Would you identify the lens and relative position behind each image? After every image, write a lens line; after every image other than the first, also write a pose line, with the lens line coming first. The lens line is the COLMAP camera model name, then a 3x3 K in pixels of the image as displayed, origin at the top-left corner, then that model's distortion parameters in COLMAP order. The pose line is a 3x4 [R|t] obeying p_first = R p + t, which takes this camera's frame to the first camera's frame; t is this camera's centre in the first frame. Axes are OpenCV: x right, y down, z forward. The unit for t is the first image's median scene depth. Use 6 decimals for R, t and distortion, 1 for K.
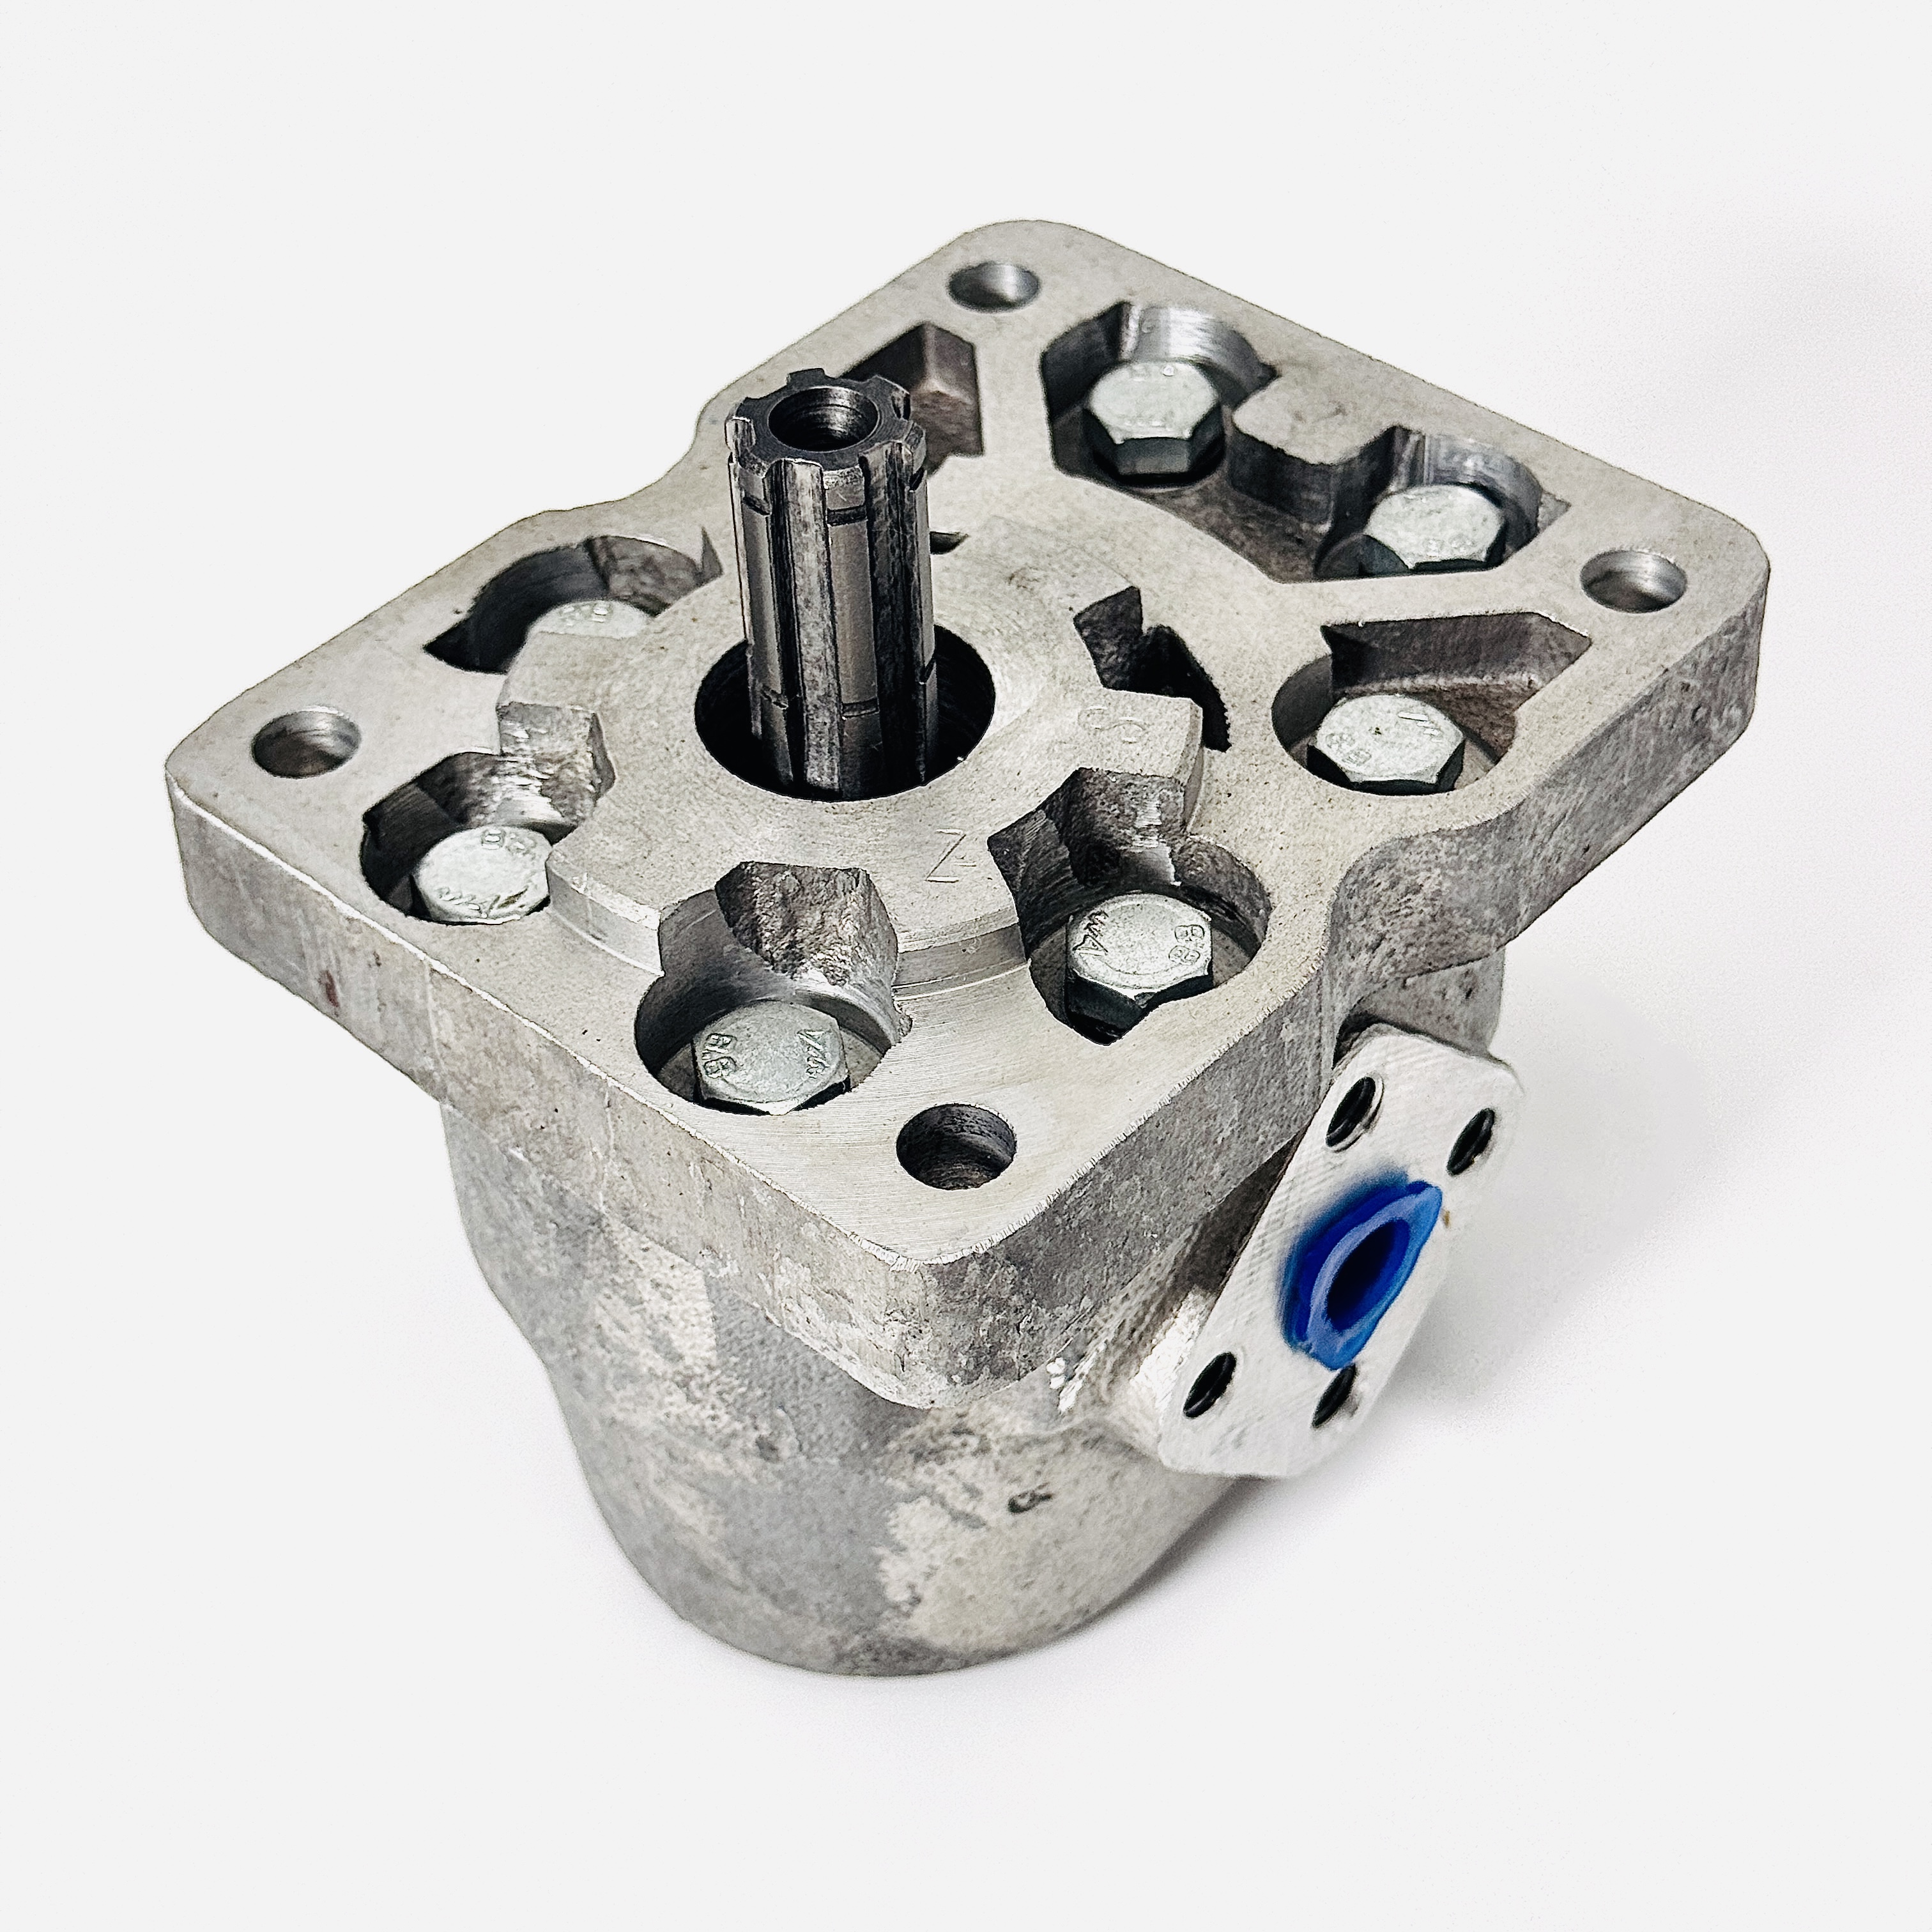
lens RADIAL K [[3688.1, 0, 966.0], [0, 3688.1, 966.0], [0, 0, 1]] dist [0.177862, -0.066350]
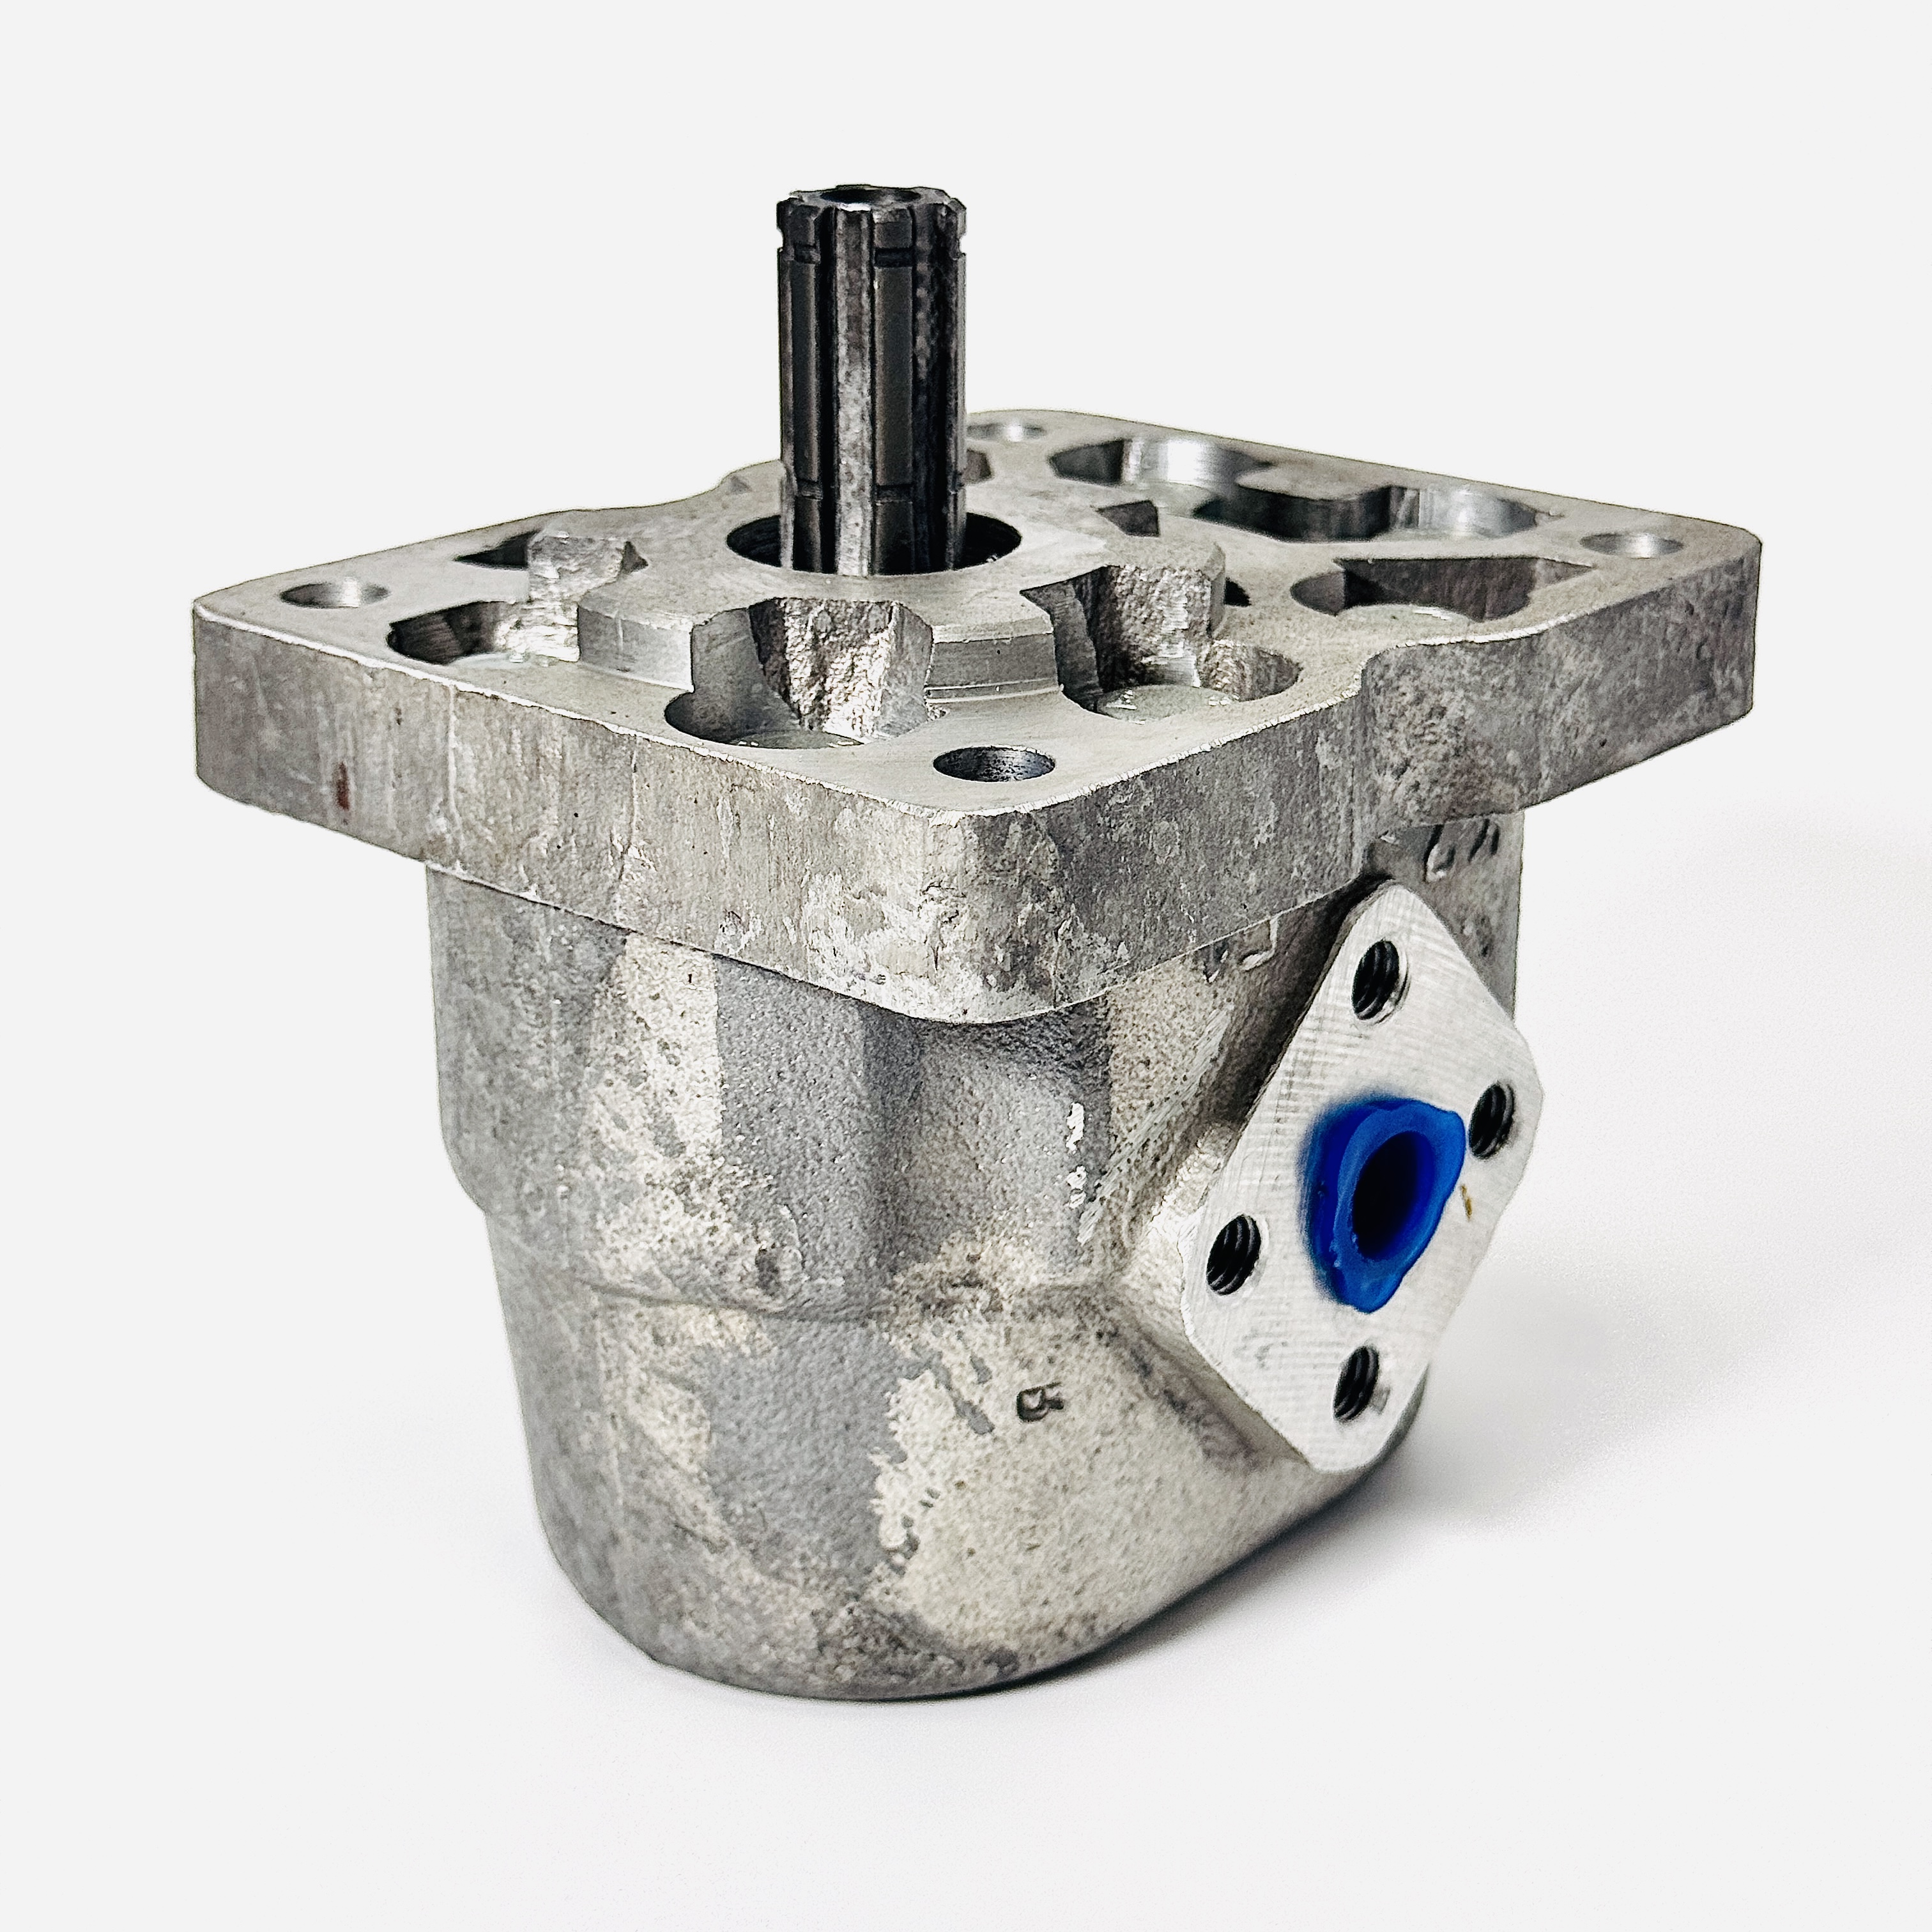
lens RADIAL K [[3688.1, 0, 966.0], [0, 3688.1, 966.0], [0, 0, 1]] dist [0.177862, -0.066350]
pose [[0.999183, 0.029128, 0.028007, -0.032025], [-0.015607, 0.917497, -0.397437, 0.432963], [-0.037273, 0.396675, 0.917202, 0.109393]]
